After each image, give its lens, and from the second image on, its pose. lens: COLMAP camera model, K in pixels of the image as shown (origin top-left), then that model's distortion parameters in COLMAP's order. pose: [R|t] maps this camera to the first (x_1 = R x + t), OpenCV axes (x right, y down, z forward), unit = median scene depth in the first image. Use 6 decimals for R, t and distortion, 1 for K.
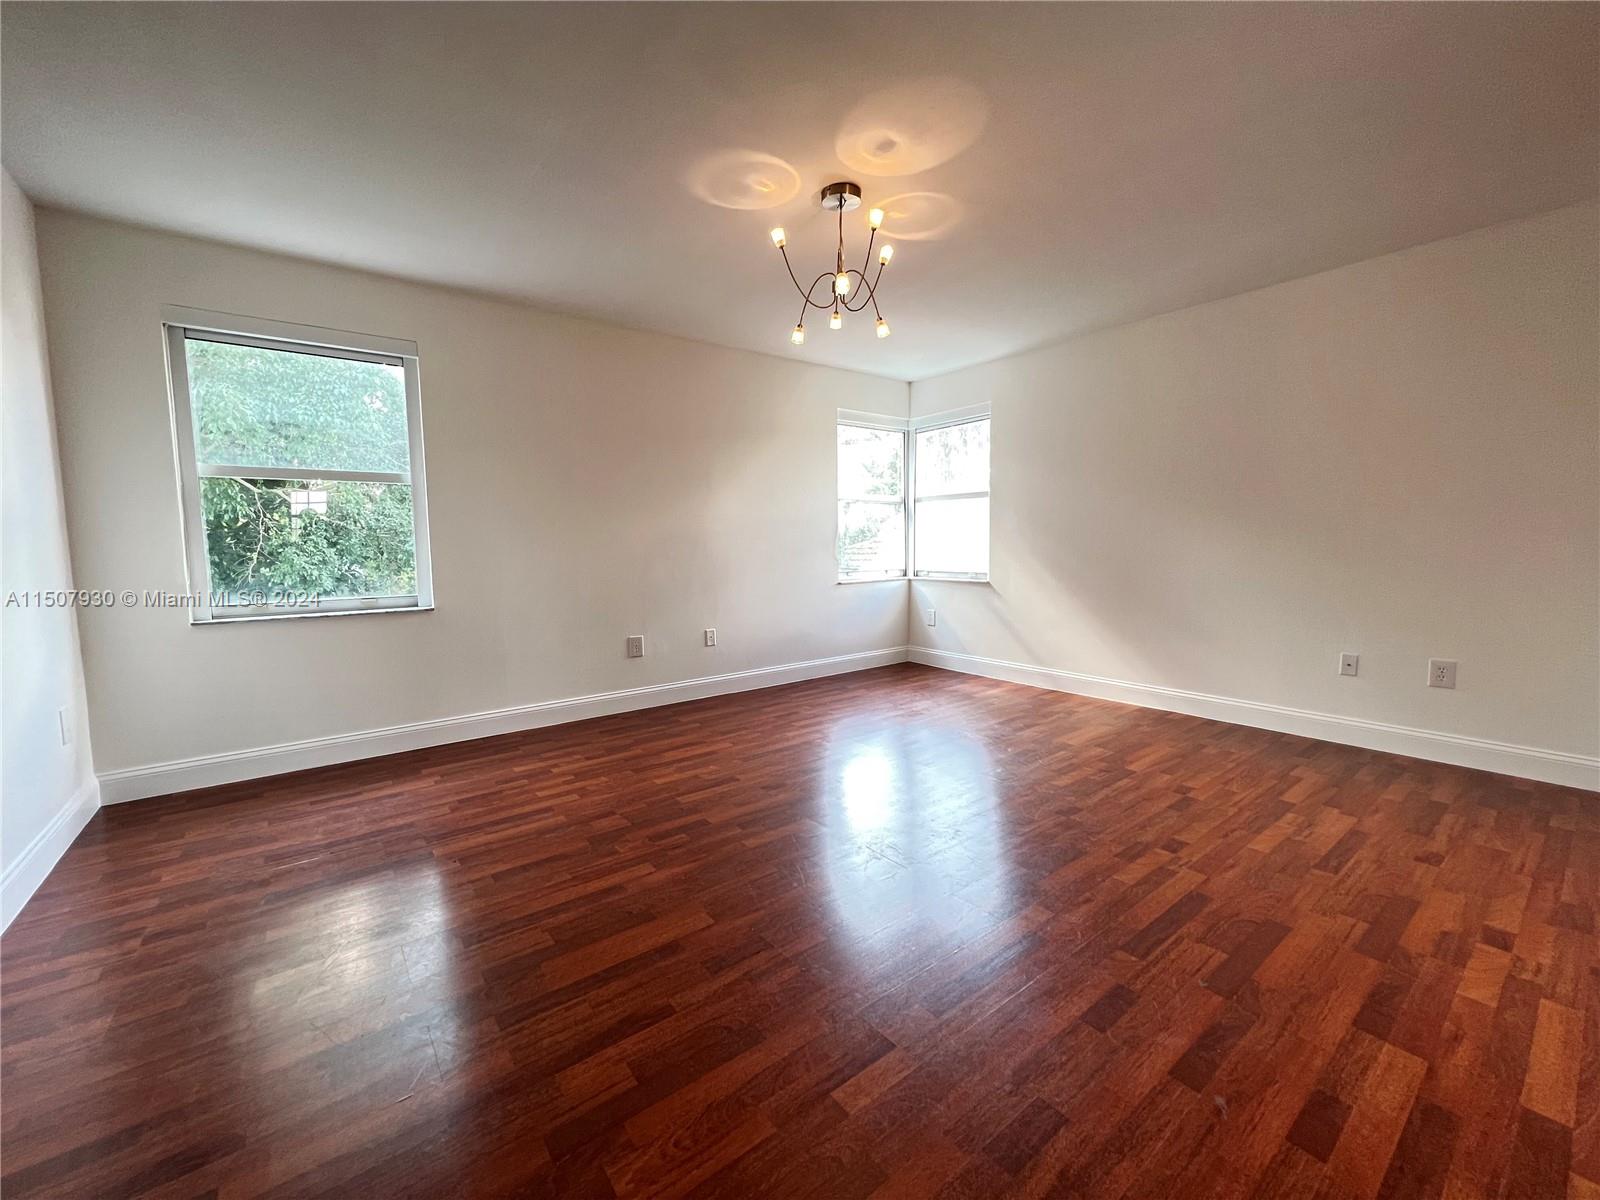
lens RADIAL K [[643.4, 0, 796.8], [0, 643.4, 602.3], [0, 0, 1]] dist [-0.001507, -0.000502]
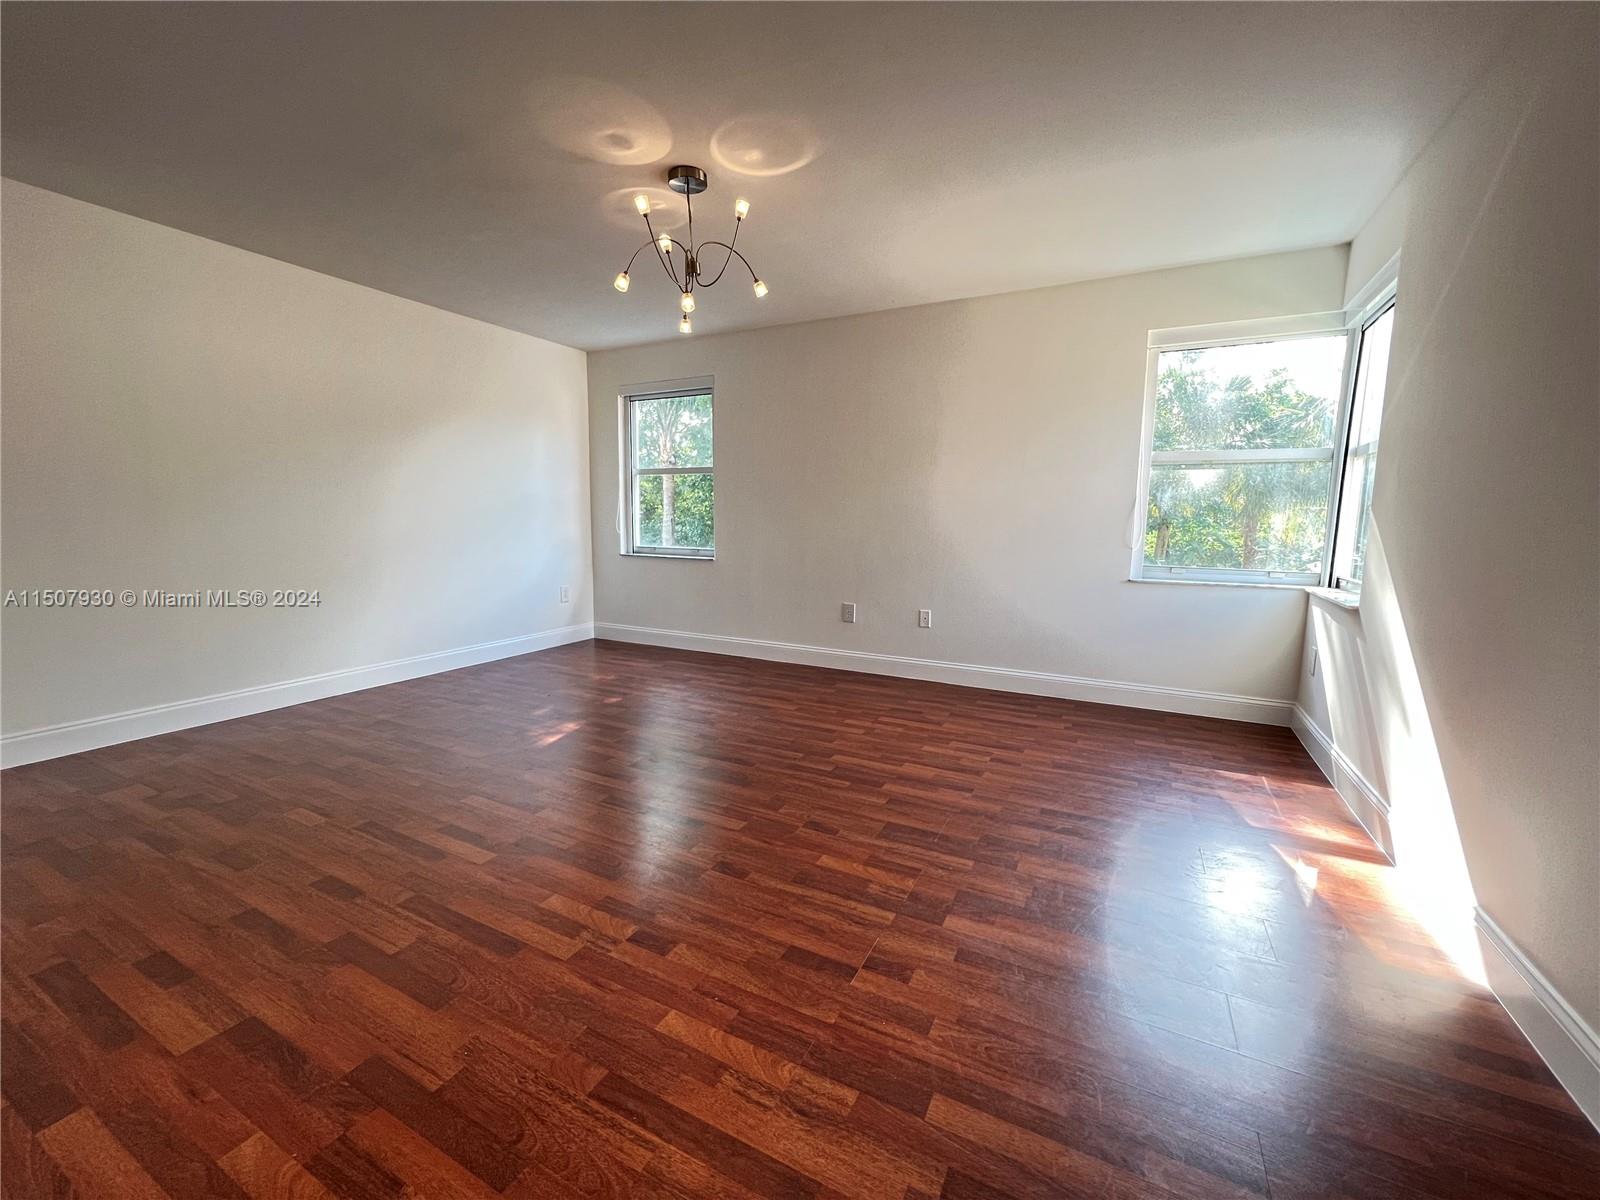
lens RADIAL K [[646.6, 0, 796.2], [0, 646.6, 597.7], [0, 0, 1]] dist [-0.002960, 0.000237]
pose [[0.423244, 0.132730, -0.896241, 1.050475], [-0.102725, 0.989862, 0.098084, -0.082915], [0.900173, 0.050552, 0.432588, 0.671270]]
